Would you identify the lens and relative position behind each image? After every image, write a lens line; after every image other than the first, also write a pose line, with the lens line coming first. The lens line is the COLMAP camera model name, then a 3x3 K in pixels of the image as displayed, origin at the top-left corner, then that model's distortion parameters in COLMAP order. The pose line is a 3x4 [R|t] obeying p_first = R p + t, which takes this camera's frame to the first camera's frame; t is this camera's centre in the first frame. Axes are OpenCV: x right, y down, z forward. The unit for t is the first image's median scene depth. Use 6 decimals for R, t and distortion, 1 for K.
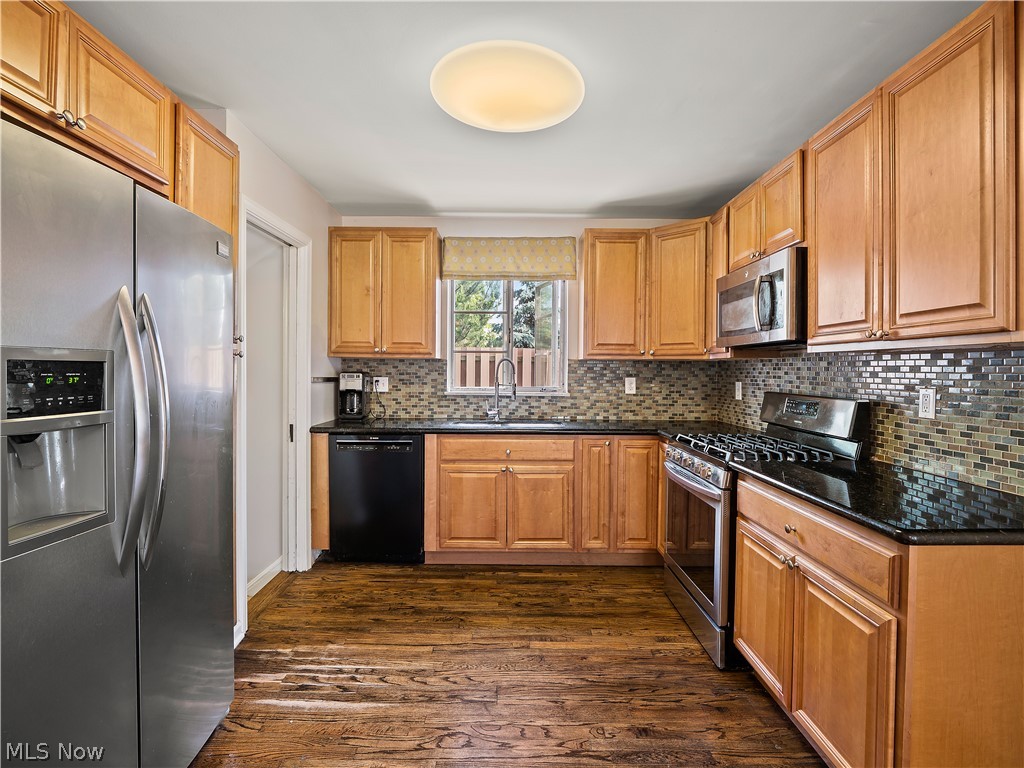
lens RADIAL K [[495.9, 0, 511.8], [0, 495.9, 369.6], [0, 0, 1]] dist [-0.000378, -0.000074]
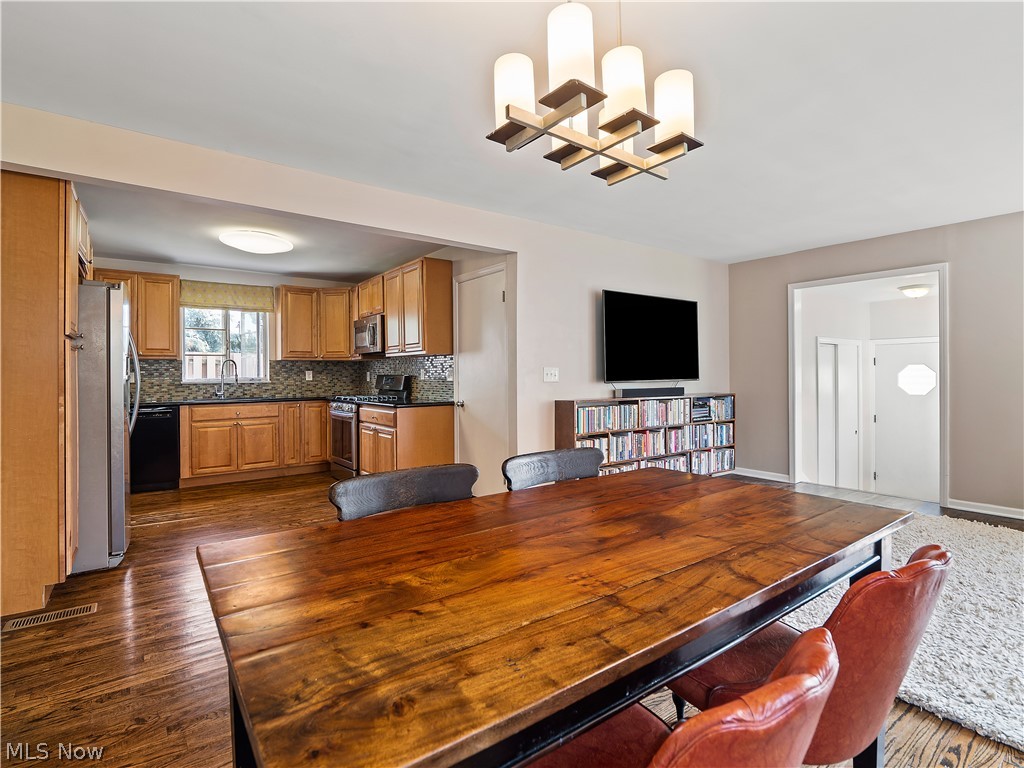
lens RADIAL K [[508.3, 0, 508.0], [0, 508.3, 379.9], [0, 0, 1]] dist [-0.000173, -0.000421]
pose [[0.803592, -0.020772, 0.594818, -0.299288], [0.015410, 0.999782, 0.014097, 0.038365], [-0.594981, -0.002162, 0.803737, -0.970830]]
